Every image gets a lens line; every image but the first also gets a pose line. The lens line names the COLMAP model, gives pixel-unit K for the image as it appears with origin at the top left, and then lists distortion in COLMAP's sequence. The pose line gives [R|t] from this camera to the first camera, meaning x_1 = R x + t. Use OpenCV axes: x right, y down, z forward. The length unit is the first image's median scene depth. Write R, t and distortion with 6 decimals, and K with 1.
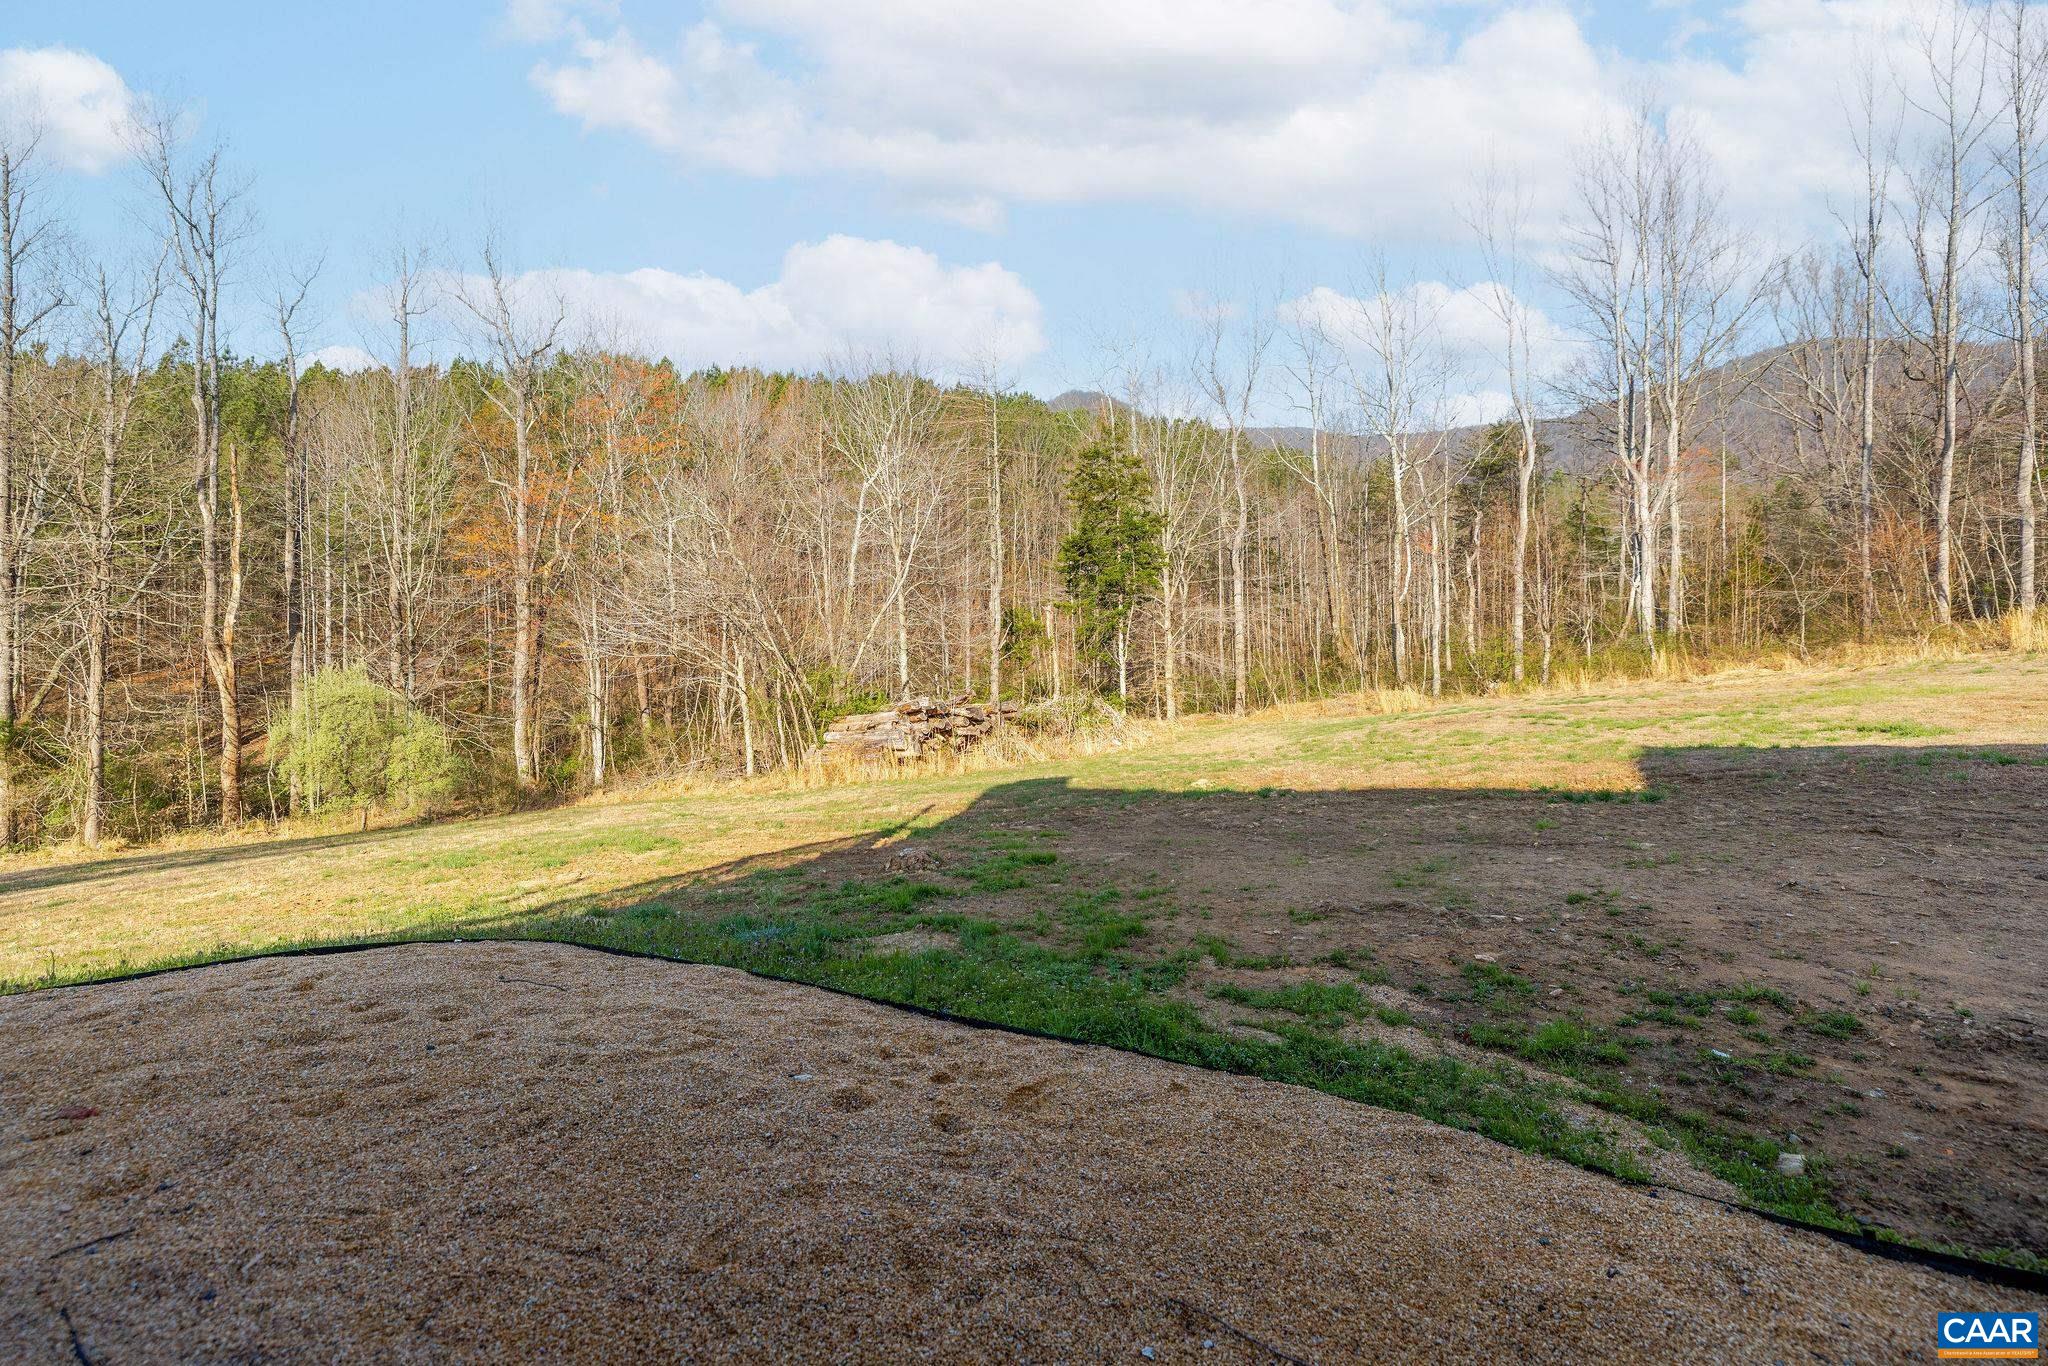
lens RADIAL K [[896.0, 0, 987.4], [0, 896.0, 620.6], [0, 0, 1]] dist [-0.003057, 0.002436]
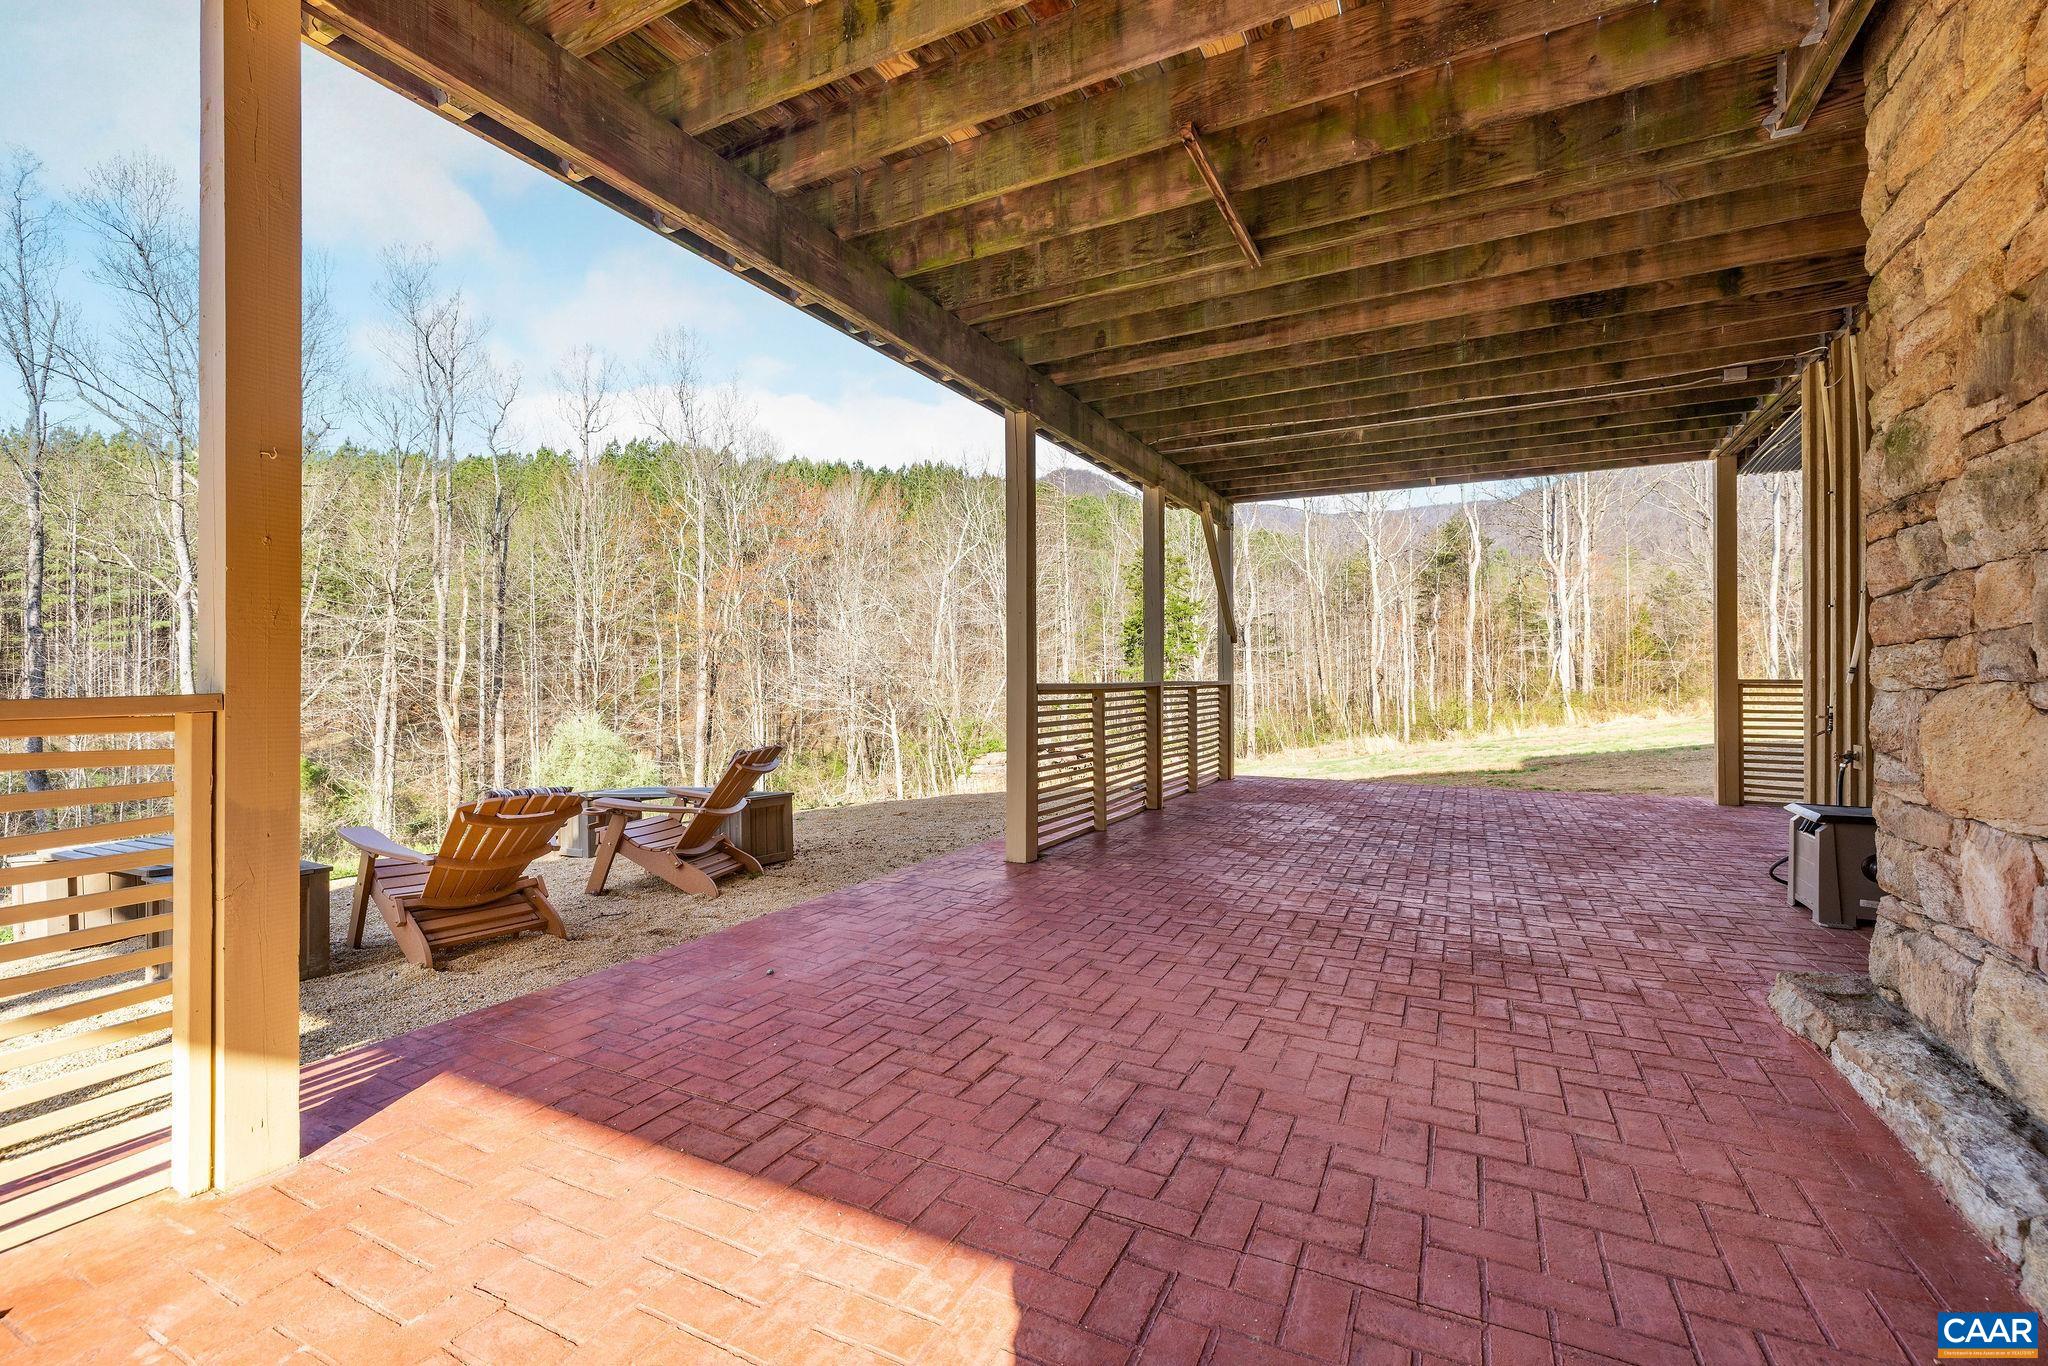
lens RADIAL K [[896.0, 0, 1003.7], [0, 896.0, 671.9], [0, 0, 1]] dist [-0.003057, 0.002436]
pose [[0.998418, 0.002153, 0.056179, -0.137377], [-0.001508, 0.999932, -0.011524, -0.000573], [-0.056200, 0.011421, 0.998354, -0.231976]]
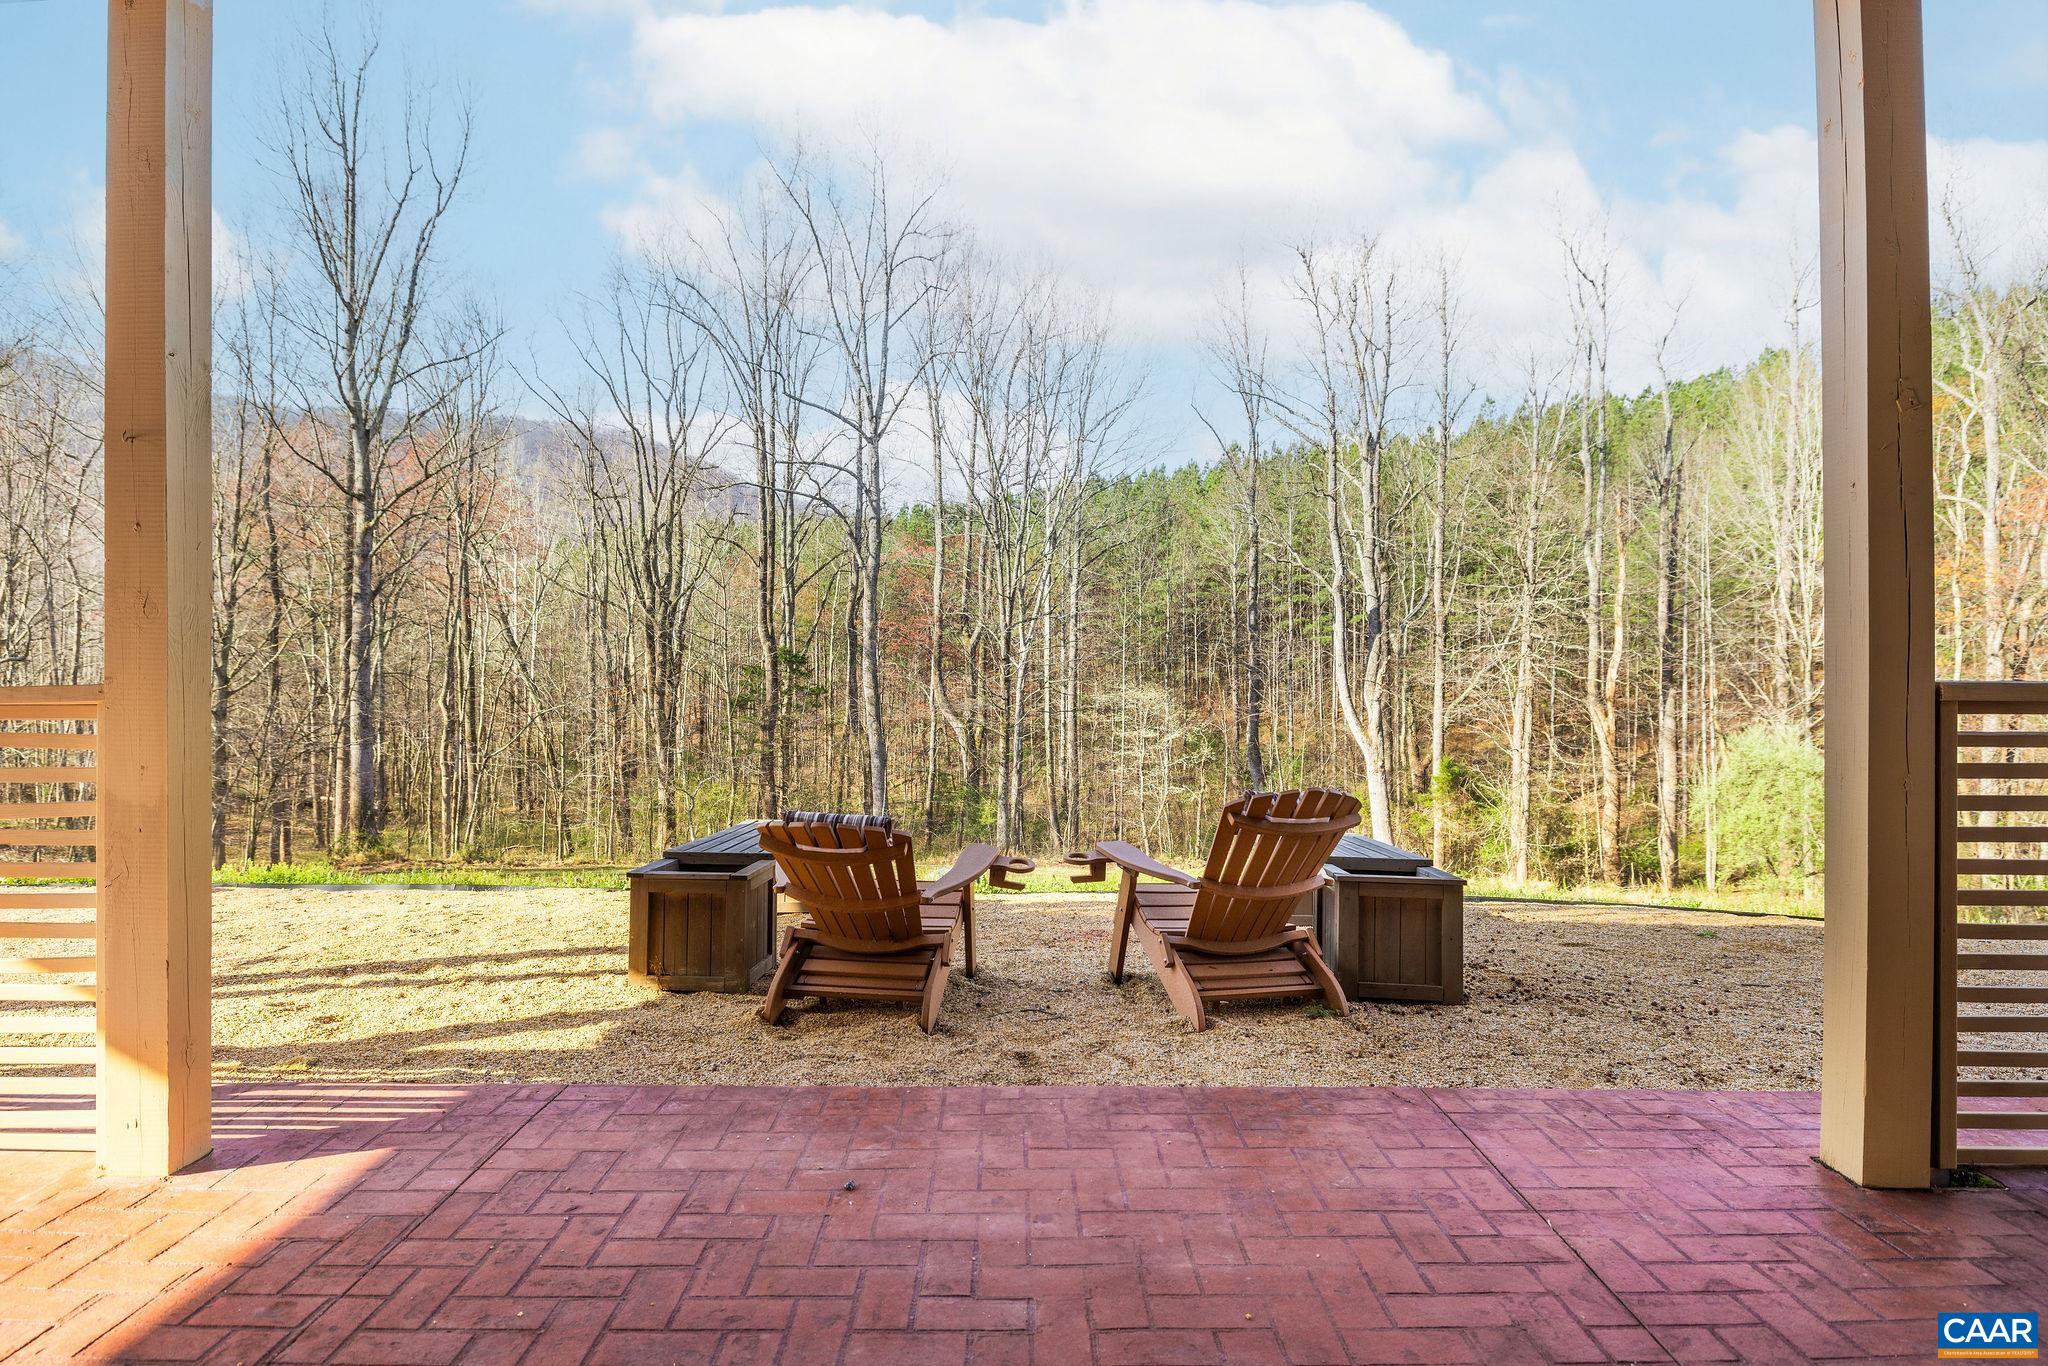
lens RADIAL K [[1134.8, 0, 1027.4], [0, 1134.8, 677.8], [0, 0, 1]] dist [0.008162, -0.000464]
pose [[0.508633, 0.006285, -0.860960, -0.086650], [-0.003876, 0.999980, 0.005010, -0.000789], [0.860975, 0.000789, 0.508647, -0.151693]]
